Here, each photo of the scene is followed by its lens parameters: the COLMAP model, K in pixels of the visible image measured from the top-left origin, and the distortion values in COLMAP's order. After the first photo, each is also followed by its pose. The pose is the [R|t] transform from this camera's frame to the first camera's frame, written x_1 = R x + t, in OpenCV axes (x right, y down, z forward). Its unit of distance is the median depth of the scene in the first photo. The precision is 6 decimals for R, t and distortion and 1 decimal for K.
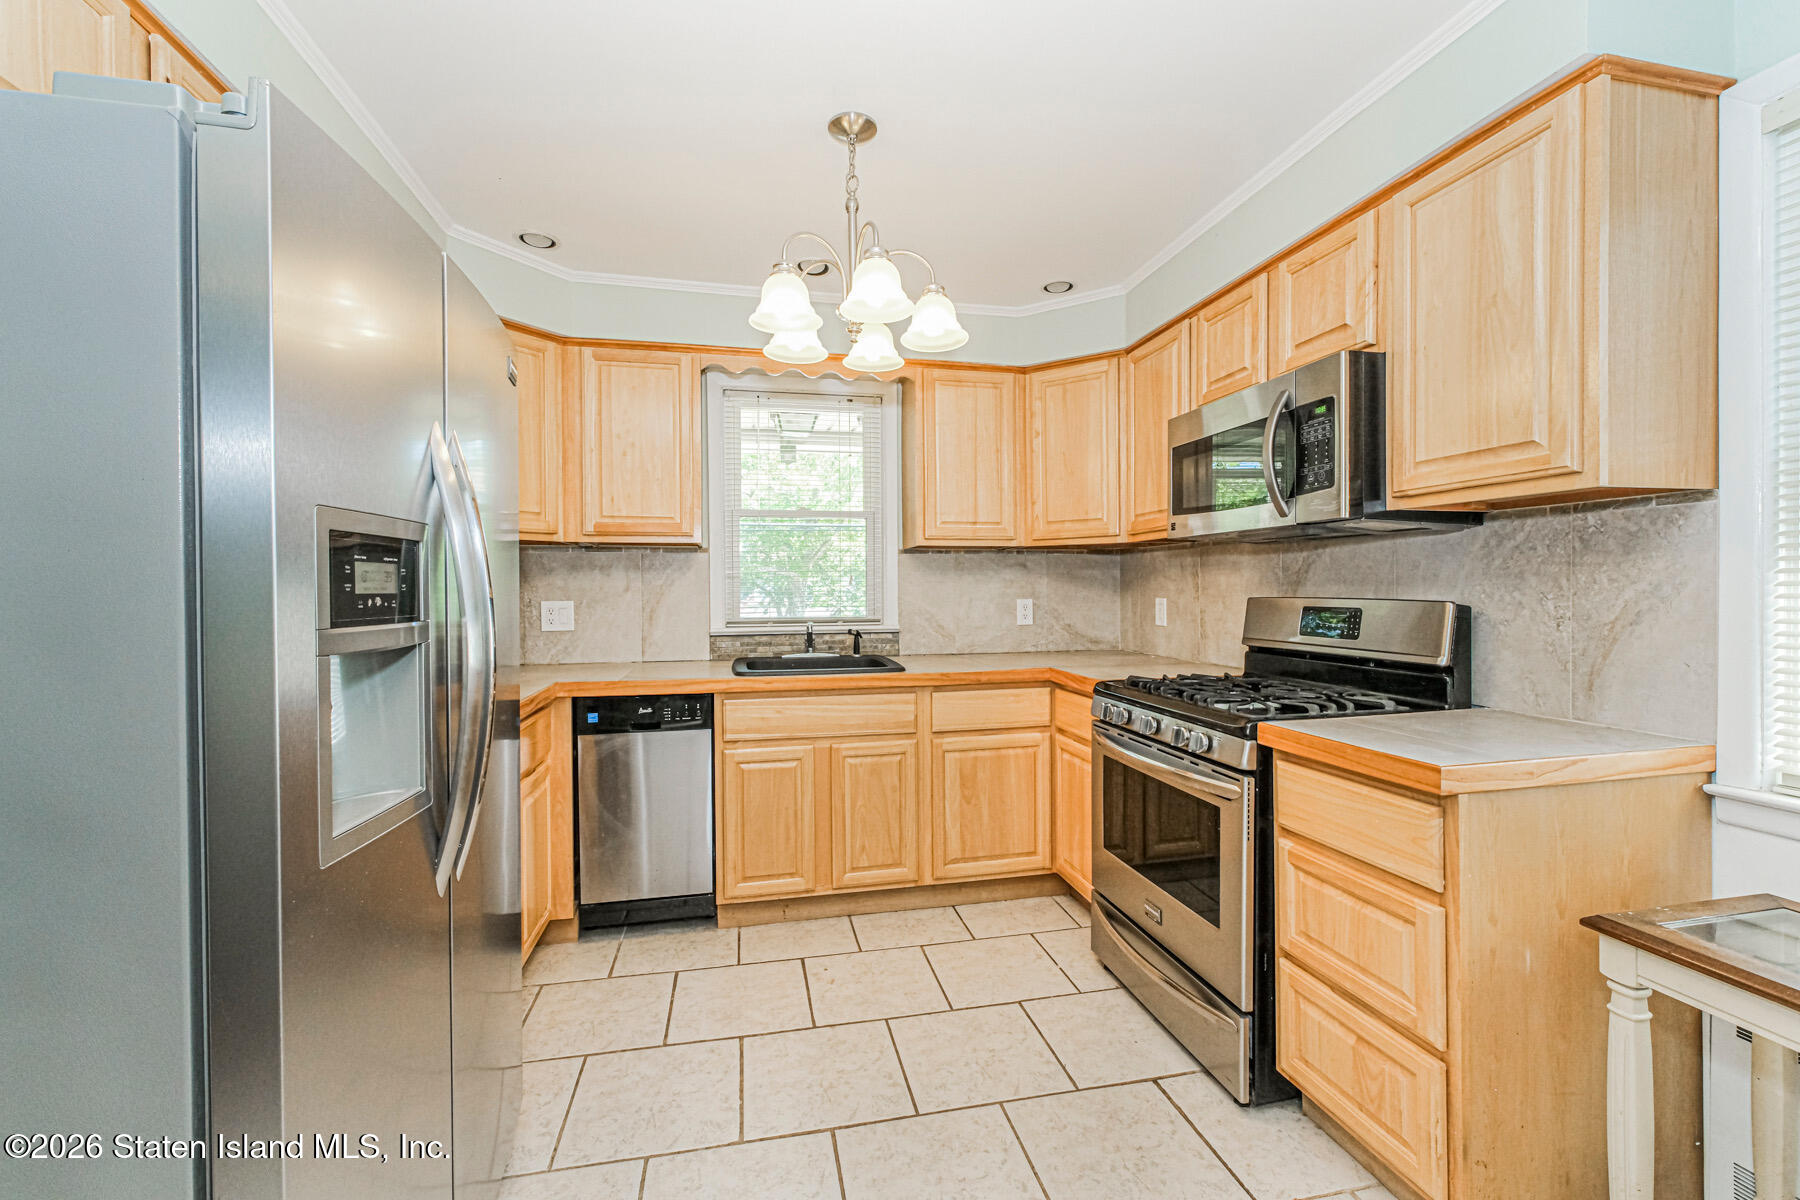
lens RADIAL K [[757.3, 0, 907.0], [0, 757.3, 597.9], [0, 0, 1]] dist [-0.005090, 0.000291]
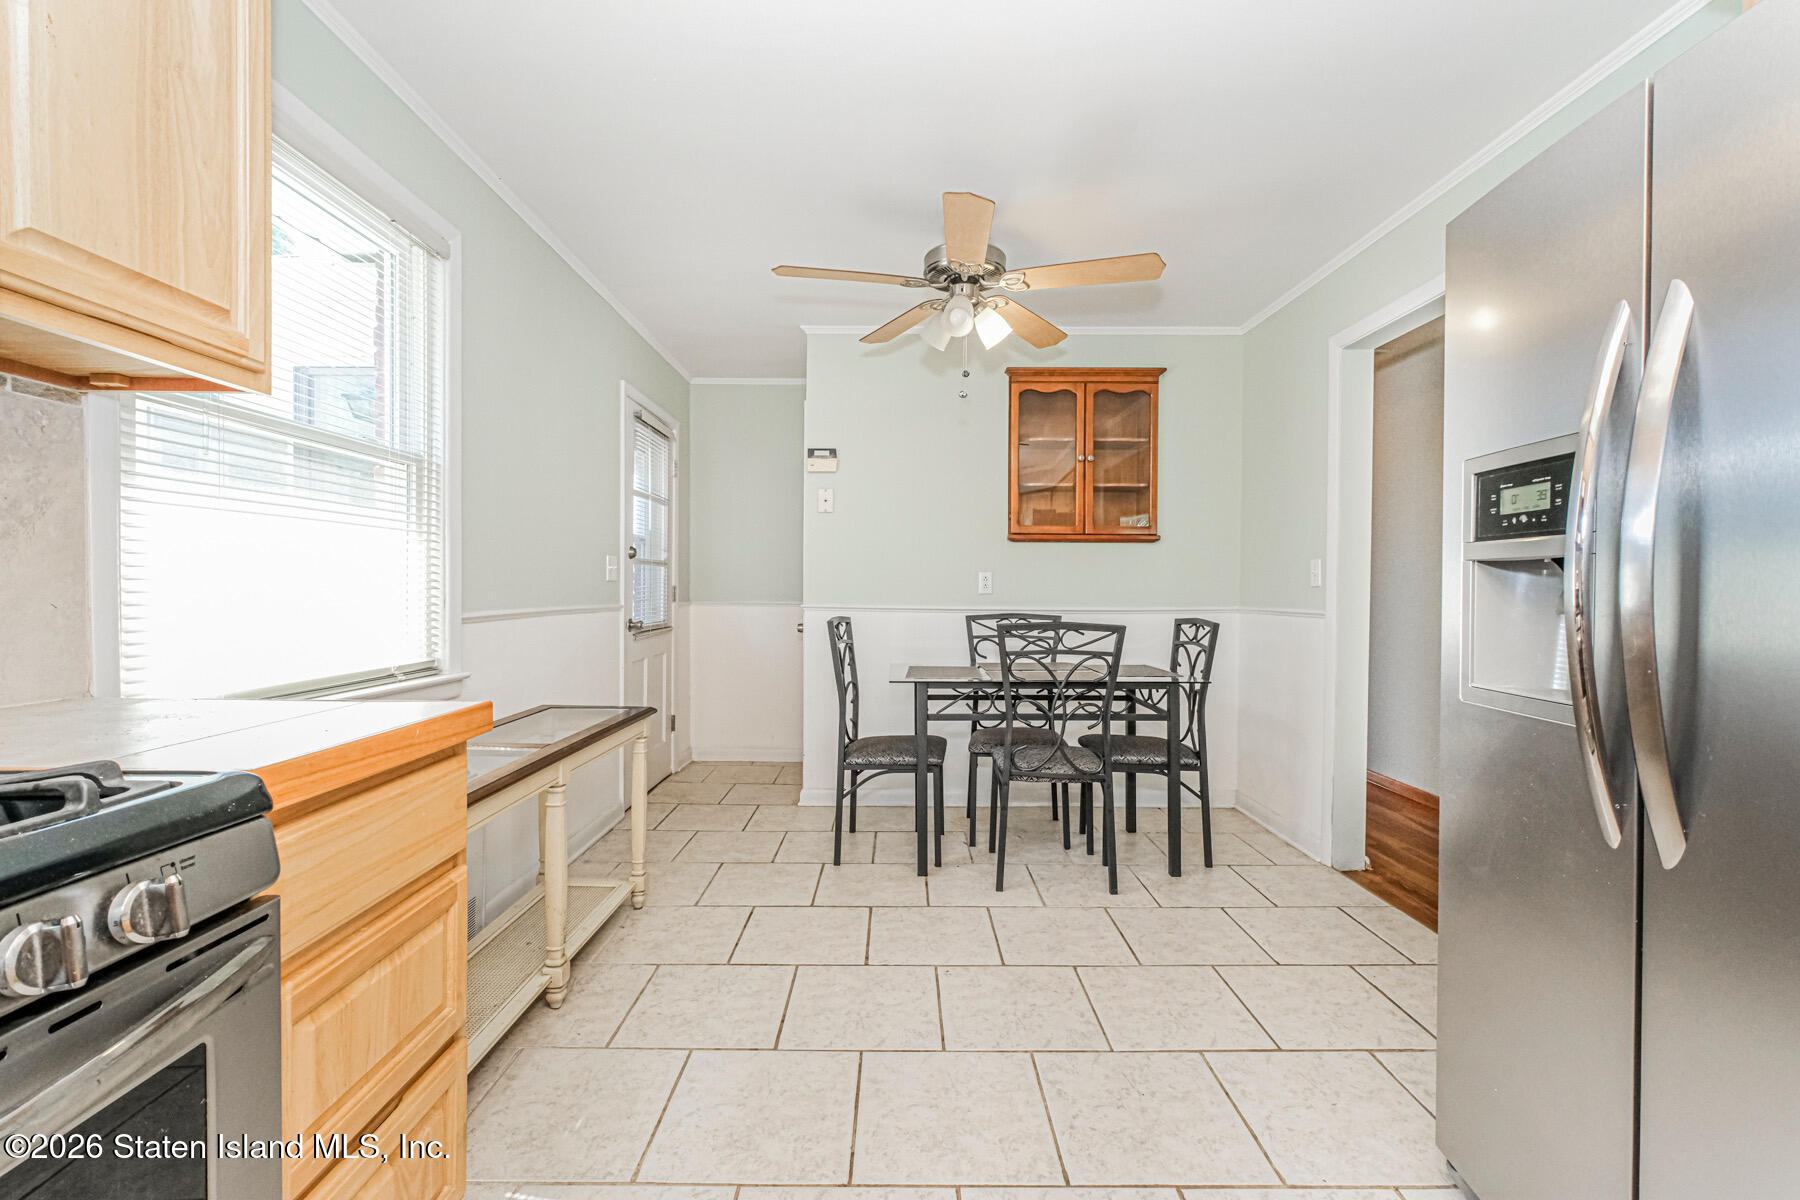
lens RADIAL K [[757.3, 0, 905.0], [0, 757.3, 591.6], [0, 0, 1]] dist [-0.005090, 0.000291]
pose [[-0.978142, -0.000671, 0.207939, 0.002164], [0.003849, 0.999765, 0.021334, 0.032510], [-0.207905, 0.021668, -0.977909, 0.851205]]
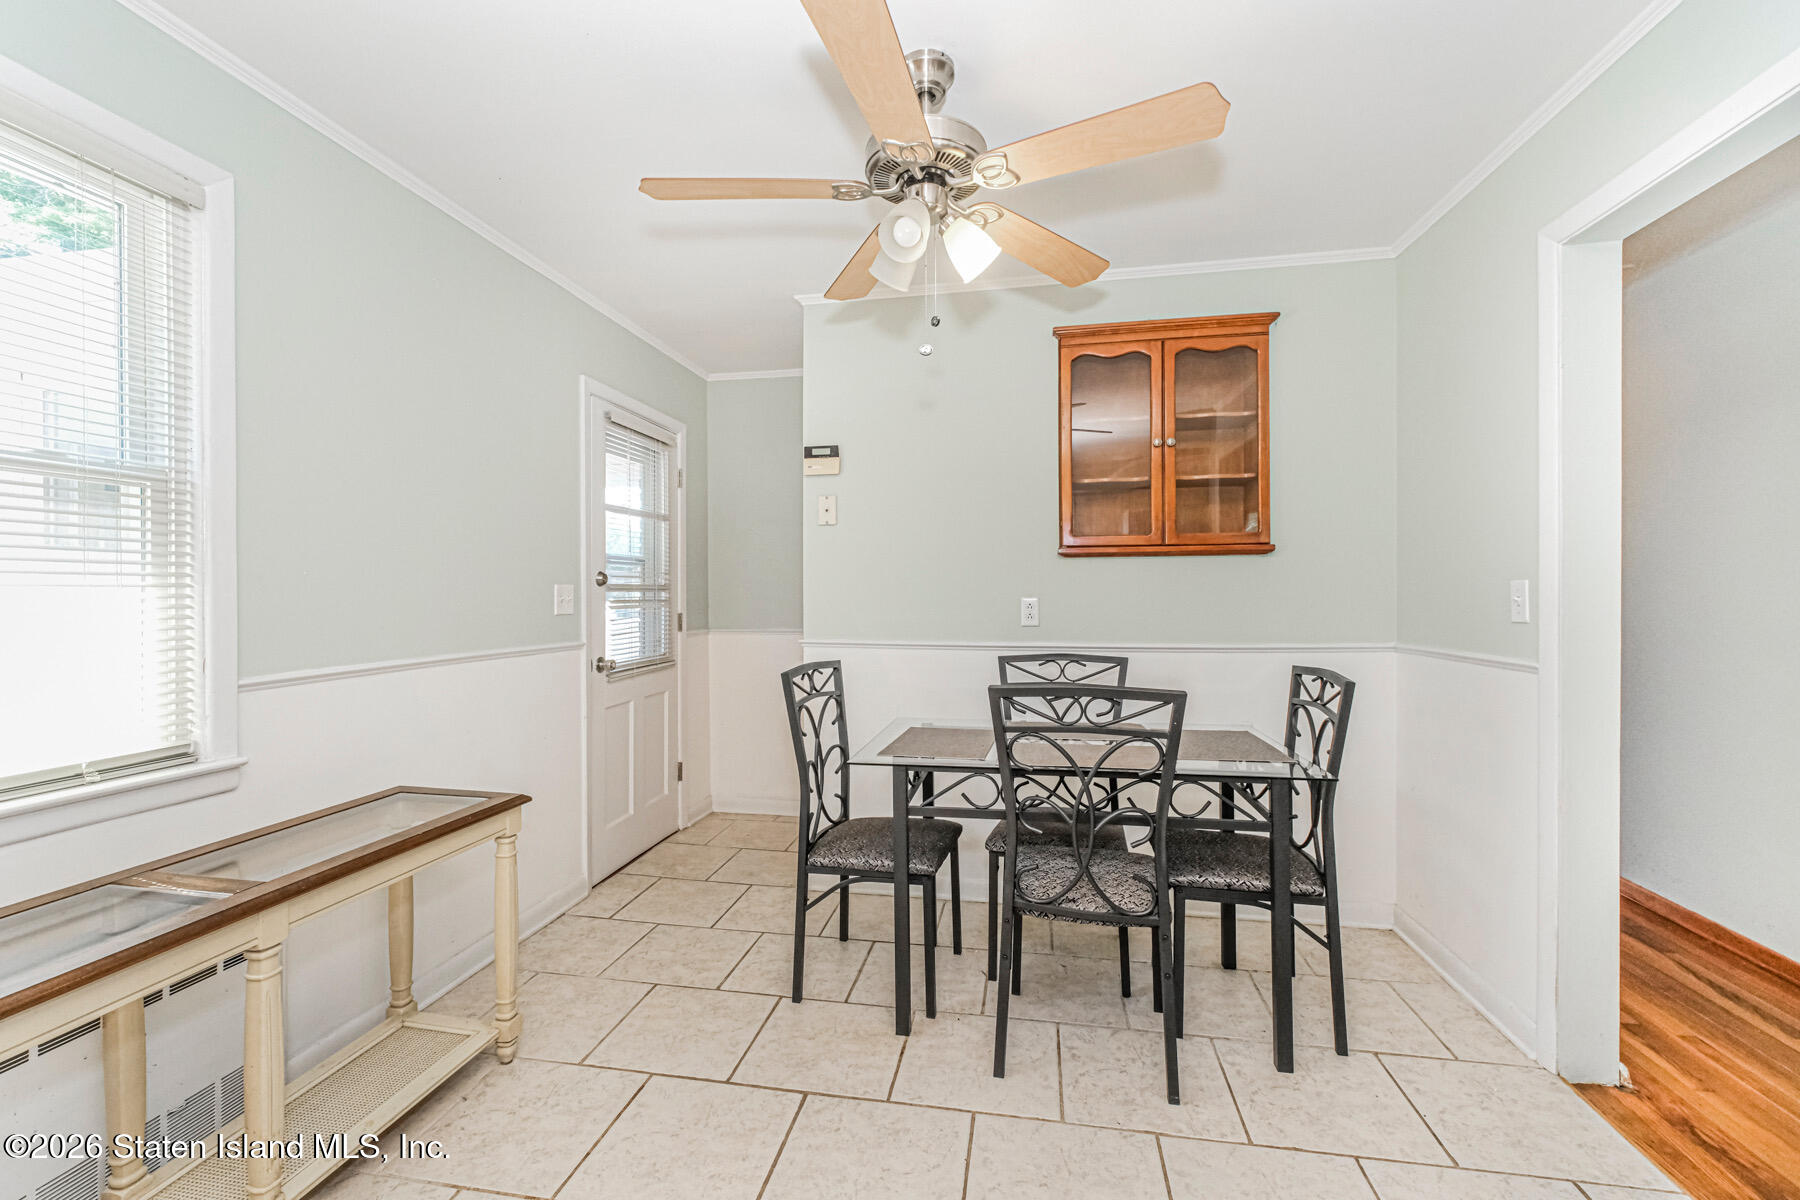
lens RADIAL K [[757.3, 0, 898.5], [0, 757.3, 592.2], [0, 0, 1]] dist [-0.005090, 0.000291]
pose [[-0.921840, 0.011268, 0.387407, -0.092145], [0.017562, 0.999765, 0.012710, 0.003743], [-0.387173, 0.018520, -0.921821, 0.520874]]
